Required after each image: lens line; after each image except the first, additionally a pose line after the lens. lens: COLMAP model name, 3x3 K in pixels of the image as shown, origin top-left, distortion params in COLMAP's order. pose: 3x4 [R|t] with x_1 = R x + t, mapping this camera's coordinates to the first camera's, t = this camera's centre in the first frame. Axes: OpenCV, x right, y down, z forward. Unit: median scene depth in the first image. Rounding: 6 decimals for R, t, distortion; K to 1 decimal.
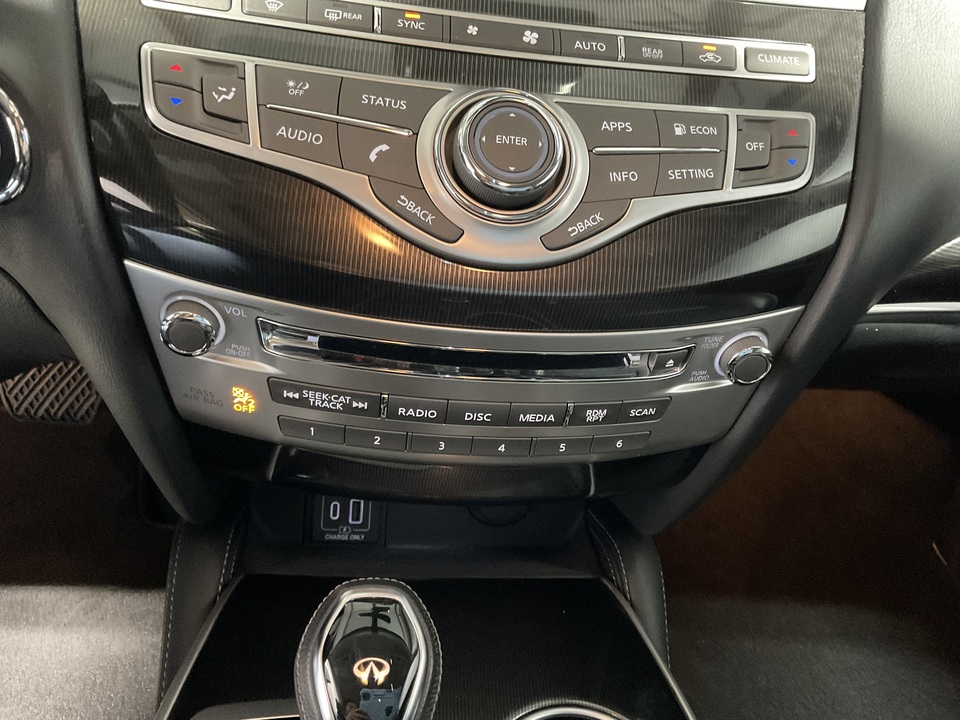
lens RADIAL K [[789.9, 0, 476.9], [0, 789.9, 354.0], [0, 0, 1]] dist [0.114666, -0.240882]
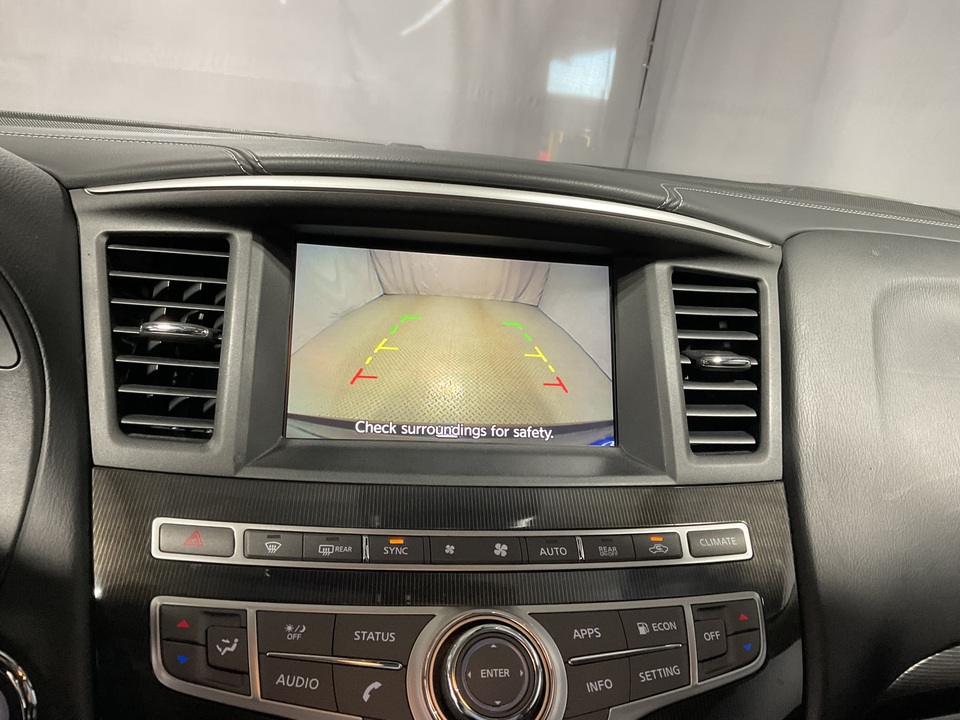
lens RADIAL K [[789.9, 0, 476.9], [0, 789.9, 354.0], [0, 0, 1]] dist [0.114666, -0.240882]
pose [[0.996331, -0.056438, 0.064344, -0.023388], [0.075069, 0.937344, -0.340222, -0.269872], [-0.041111, 0.343804, 0.938141, -0.151055]]
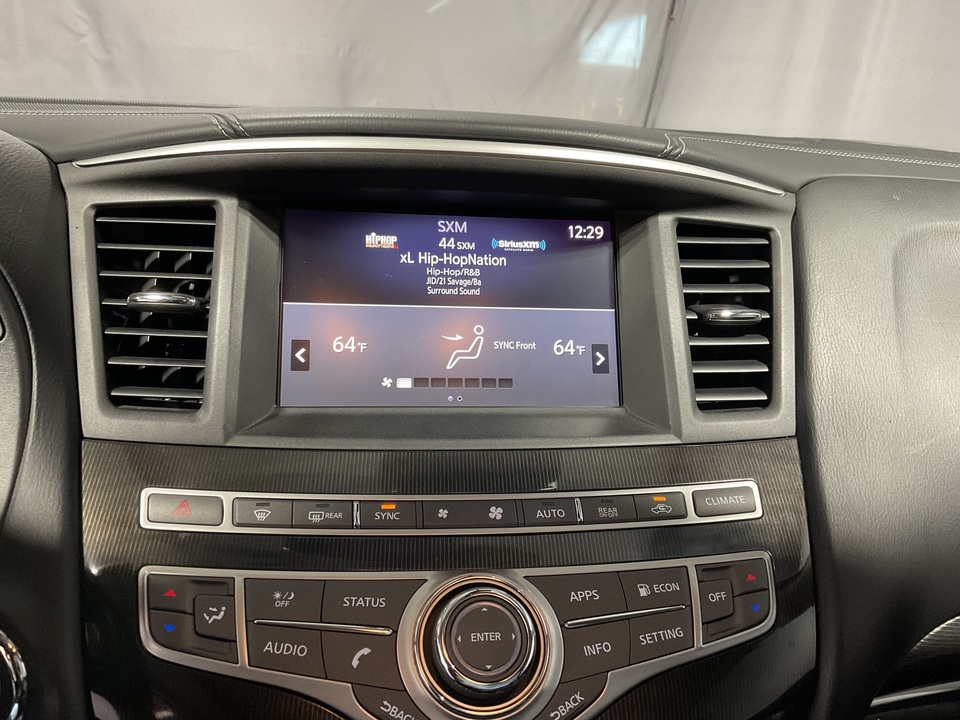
lens RADIAL K [[789.9, 0, 476.9], [0, 789.9, 354.0], [0, 0, 1]] dist [0.114666, -0.240882]
pose [[0.995842, -0.089987, 0.014151, 0.044410], [0.089794, 0.943586, -0.318719, -0.251296], [0.015328, 0.318664, 0.947744, -0.107841]]
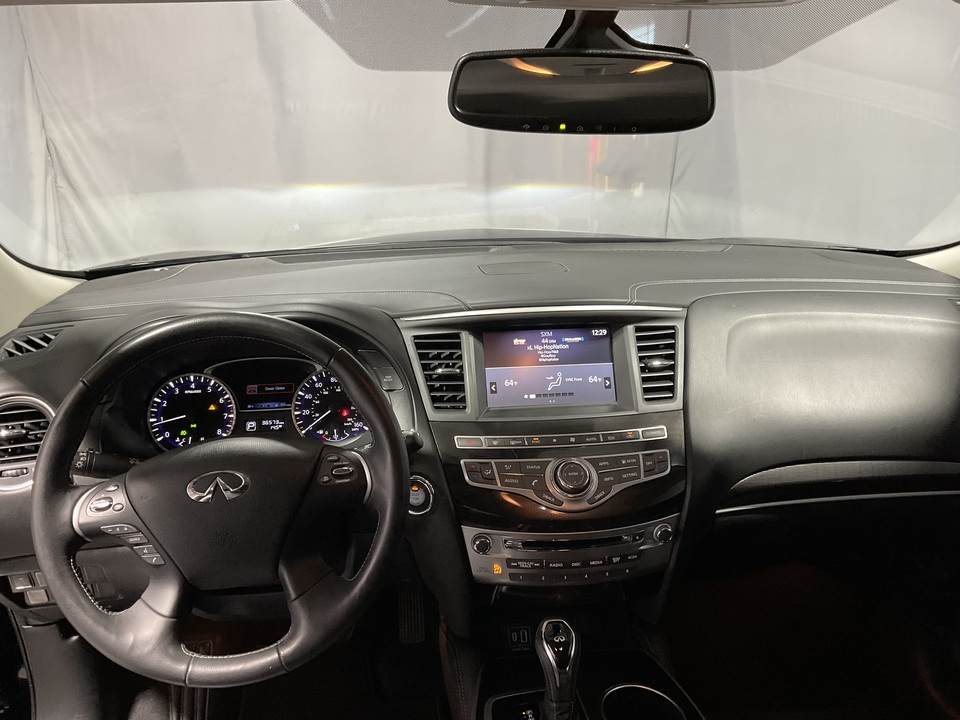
lens RADIAL K [[789.9, 0, 476.9], [0, 789.9, 354.0], [0, 0, 1]] dist [0.114666, -0.240882]
pose [[0.989721, -0.141302, -0.022033, -0.193031], [0.126525, 0.936994, -0.325630, 0.270004], [0.066656, 0.319495, 0.945241, -2.129582]]
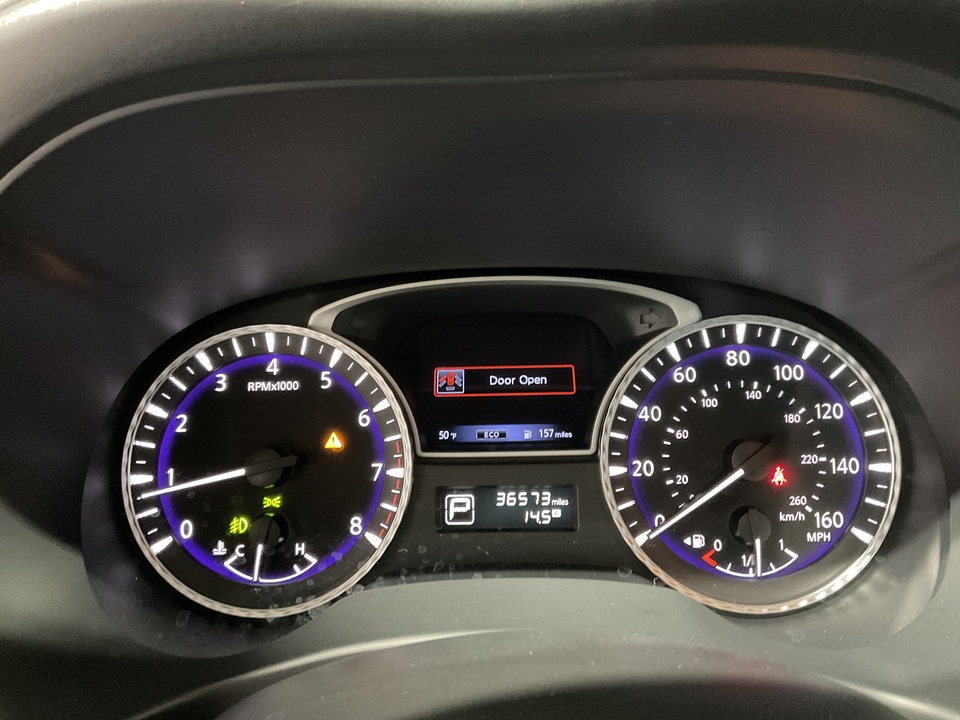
lens RADIAL K [[789.9, 0, 476.9], [0, 789.9, 354.0], [0, 0, 1]] dist [0.114666, -0.240882]
pose [[0.980779, -0.117806, -0.155543, -1.096294], [0.063498, 0.946478, -0.316459, -0.565609], [0.184499, 0.300500, 0.935767, 0.210283]]
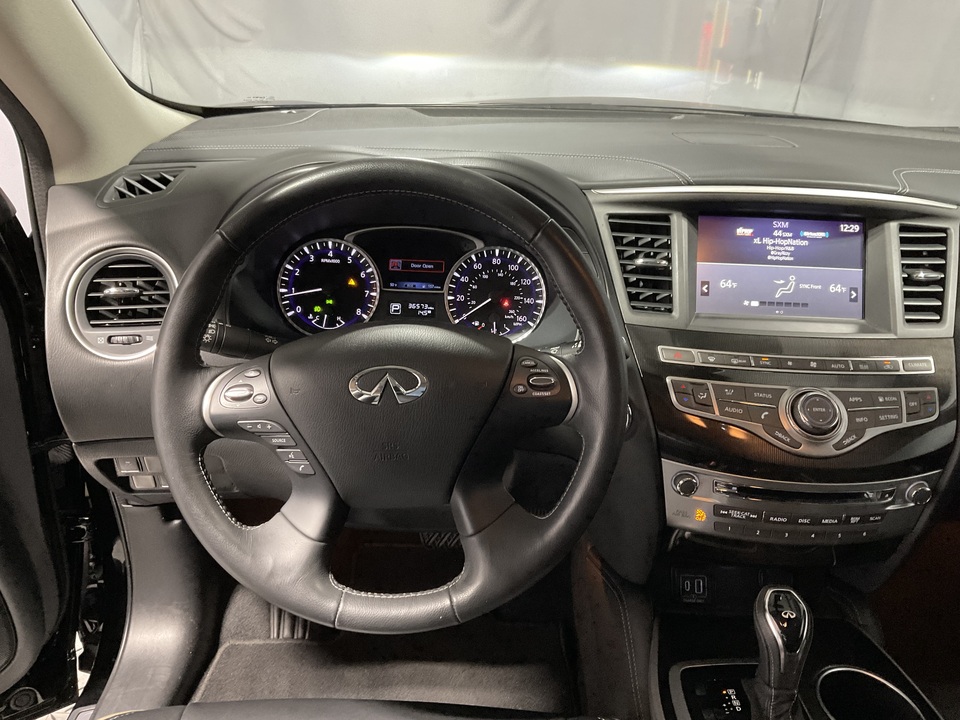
lens RADIAL K [[789.9, 0, 476.9], [0, 789.9, 354.0], [0, 0, 1]] dist [0.114666, -0.240882]
pose [[0.992346, -0.043120, -0.115715, -0.673648], [0.019038, 0.979273, -0.201649, 0.055869], [0.122012, 0.197903, 0.972598, -1.539677]]
